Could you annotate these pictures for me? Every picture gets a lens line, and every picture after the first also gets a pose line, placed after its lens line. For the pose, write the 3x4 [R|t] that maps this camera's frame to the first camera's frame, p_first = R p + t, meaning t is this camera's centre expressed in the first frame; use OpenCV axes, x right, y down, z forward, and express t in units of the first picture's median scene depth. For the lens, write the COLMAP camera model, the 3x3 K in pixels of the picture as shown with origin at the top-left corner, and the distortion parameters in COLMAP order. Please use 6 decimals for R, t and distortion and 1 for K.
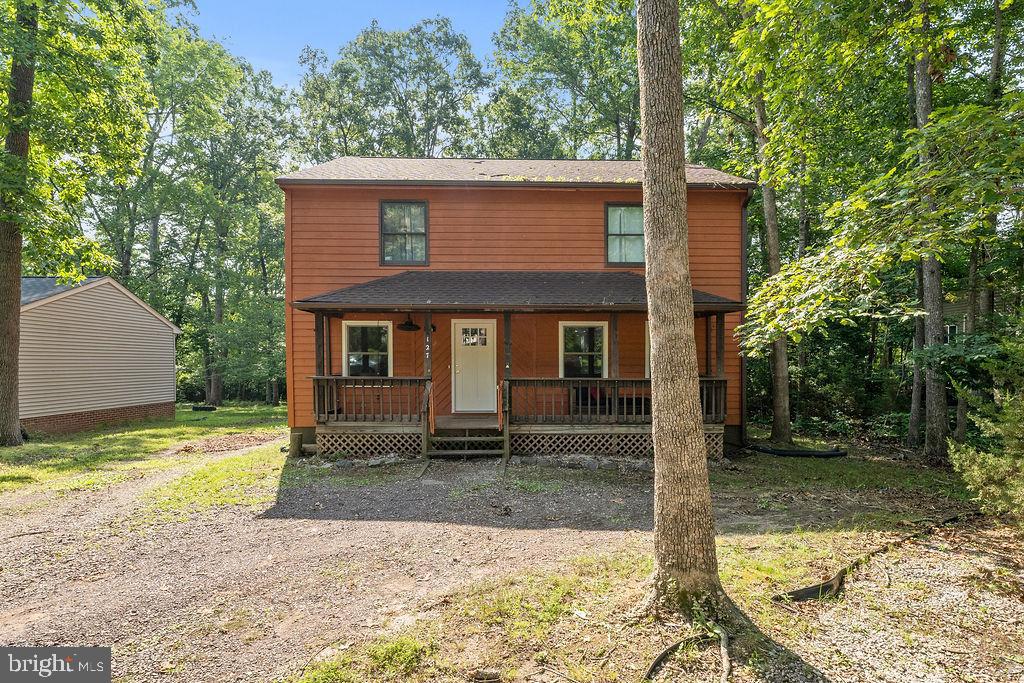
lens RADIAL K [[446.7, 0, 540.5], [0, 446.7, 373.4], [0, 0, 1]] dist [-0.002371, -0.000975]
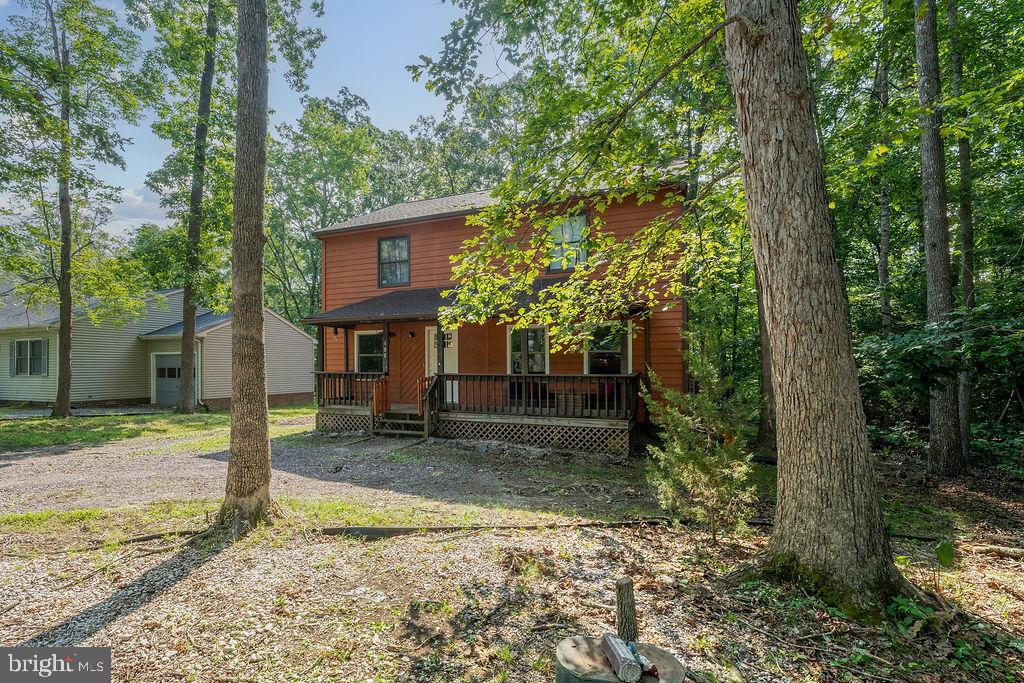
lens RADIAL K [[425.6, 0, 512.5], [0, 425.6, 364.4], [0, 0, 1]] dist [-0.005085, 0.002526]
pose [[0.922335, -0.003473, -0.386376, 0.503856], [-0.004556, 0.999792, -0.019864, 0.006549], [0.386364, 0.020082, 0.922128, 0.003251]]
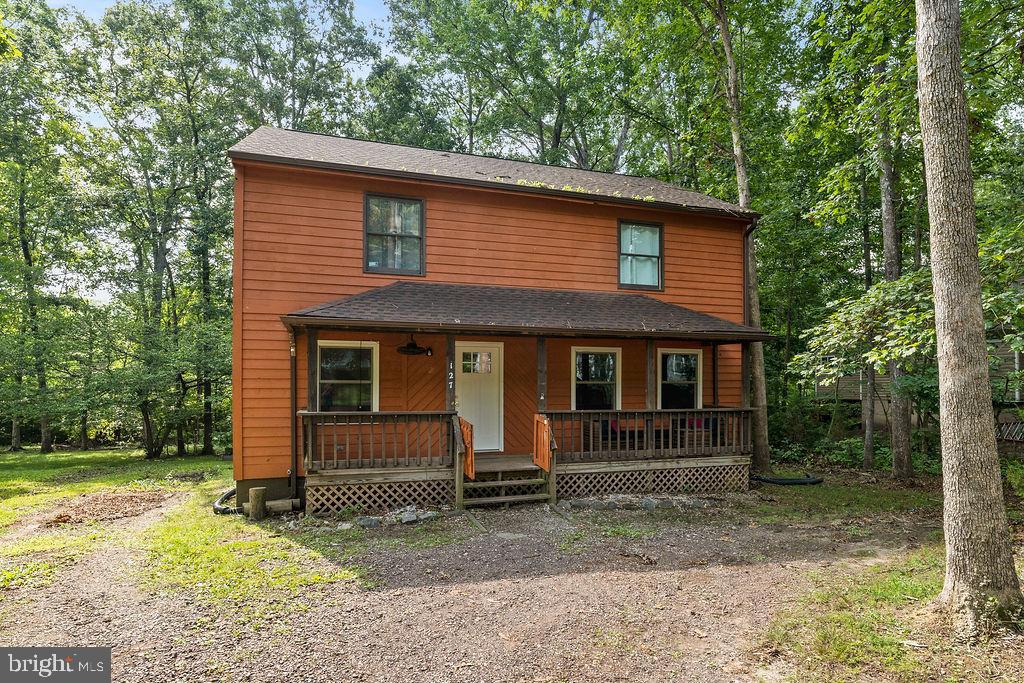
lens RADIAL K [[519.9, 0, 545.7], [0, 519.9, 386.1], [0, 0, 1]] dist [-0.000739, -0.001852]
pose [[0.962065, 0.000865, 0.272820, -0.309231], [0.007295, 0.999556, -0.028893, -0.007777], [-0.272723, 0.029787, 0.961631, 0.017594]]
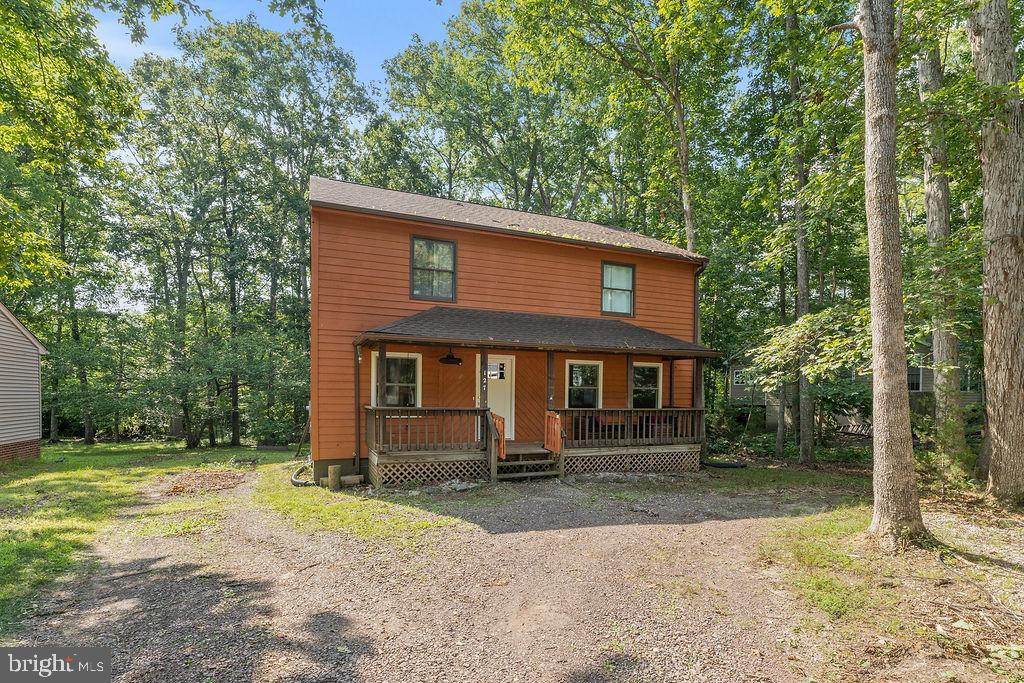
lens RADIAL K [[432.8, 0, 521.0], [0, 432.8, 405.2], [0, 0, 1]] dist [-0.002960, -0.000905]
pose [[0.948412, 0.002098, 0.317035, -0.446804], [-0.002107, 0.999998, -0.000314, 0.002352], [-0.317035, -0.000370, 0.948414, -0.021991]]
